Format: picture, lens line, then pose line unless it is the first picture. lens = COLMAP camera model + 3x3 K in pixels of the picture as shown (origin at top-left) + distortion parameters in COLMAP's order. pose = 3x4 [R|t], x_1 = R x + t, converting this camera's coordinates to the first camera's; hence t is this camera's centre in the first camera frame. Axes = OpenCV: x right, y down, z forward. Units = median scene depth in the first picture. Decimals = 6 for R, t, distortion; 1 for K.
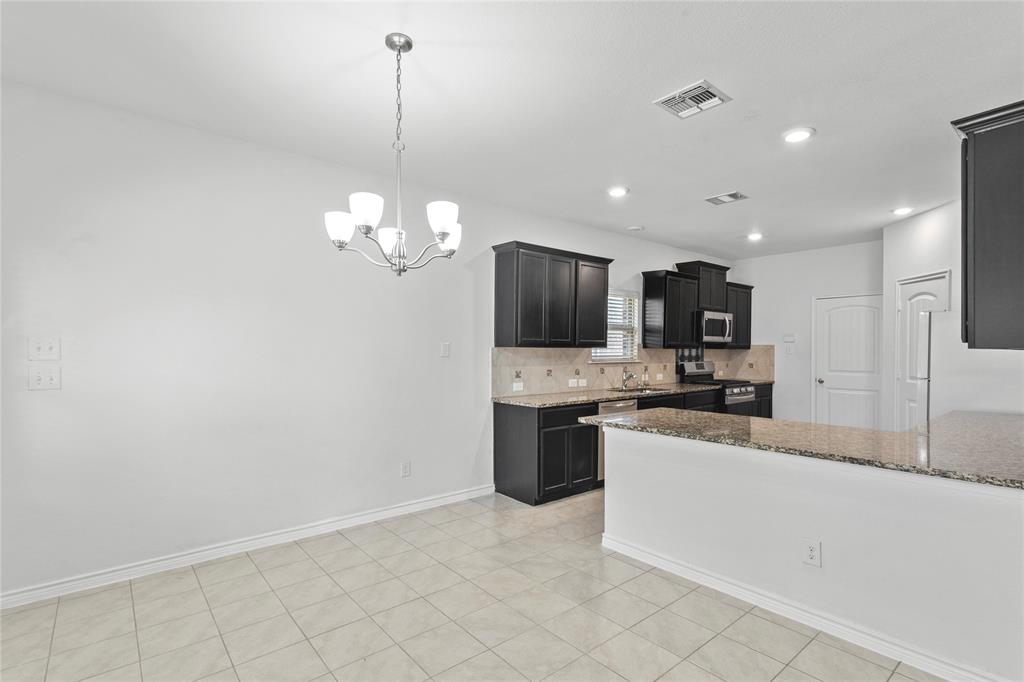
lens RADIAL K [[489.6, 0, 516.5], [0, 489.6, 352.0], [0, 0, 1]] dist [0.010866, 0.000261]
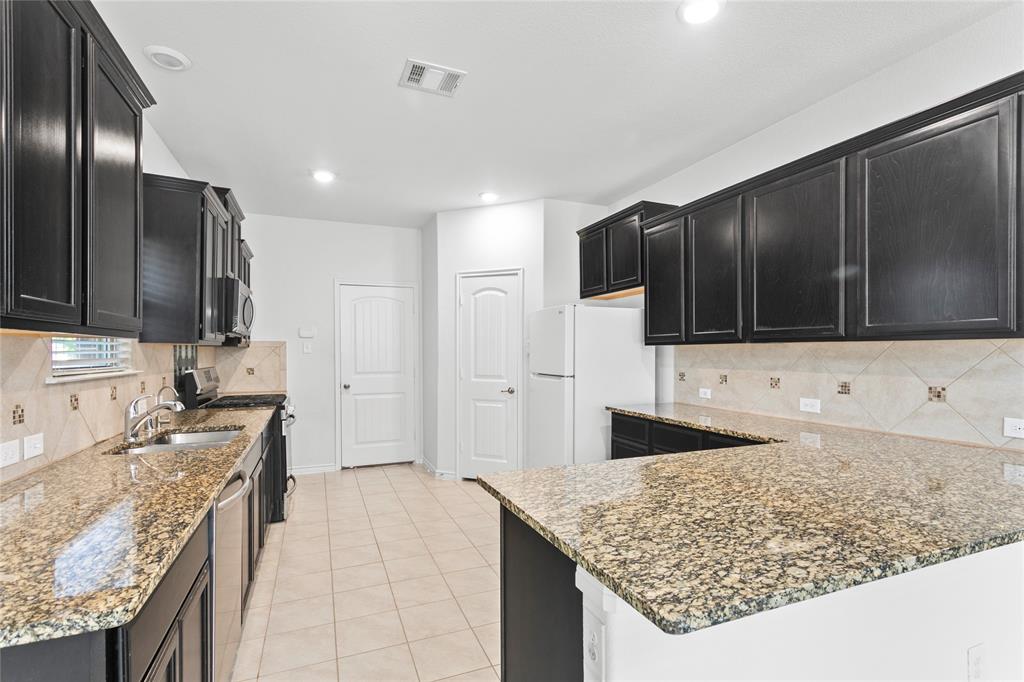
lens RADIAL K [[489.6, 0, 516.5], [0, 489.6, 352.0], [0, 0, 1]] dist [0.010866, 0.000261]
pose [[0.316176, -0.006077, 0.948681, -0.063808], [0.009248, 0.999952, 0.003323, 0.002688], [-0.948655, 0.007722, 0.316217, 0.524279]]
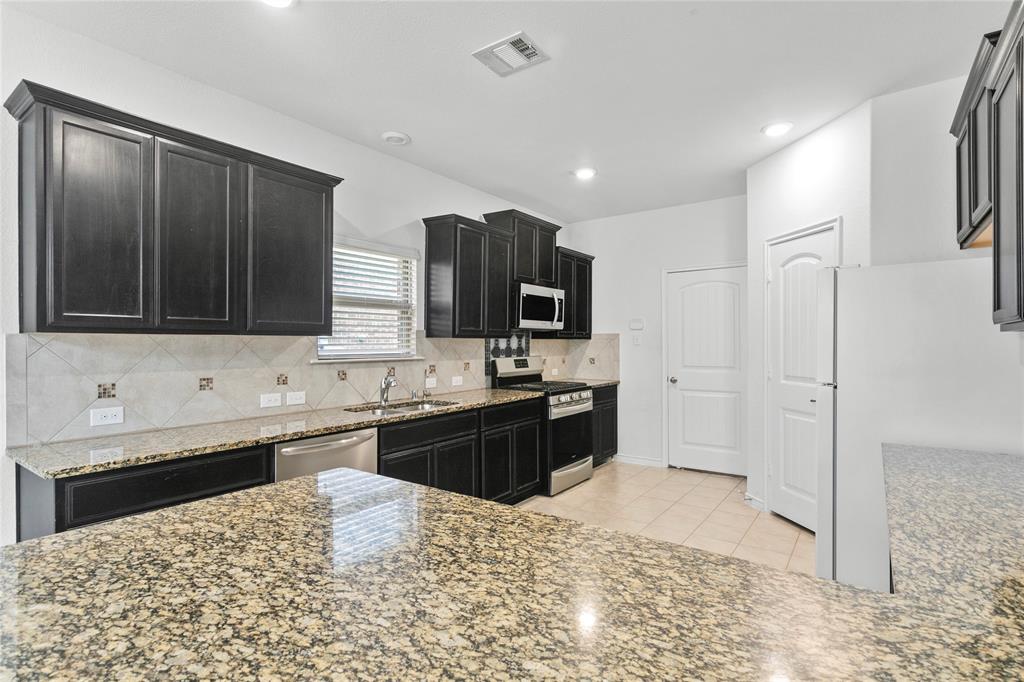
lens RADIAL K [[495.4, 0, 512.0], [0, 495.4, 341.0], [0, 0, 1]] dist [0.002823, 0.001111]
pose [[0.972690, -0.005356, 0.232048, 0.216032], [0.007904, 0.999918, -0.010054, 0.004200], [-0.231975, 0.011613, 0.972652, 0.339266]]
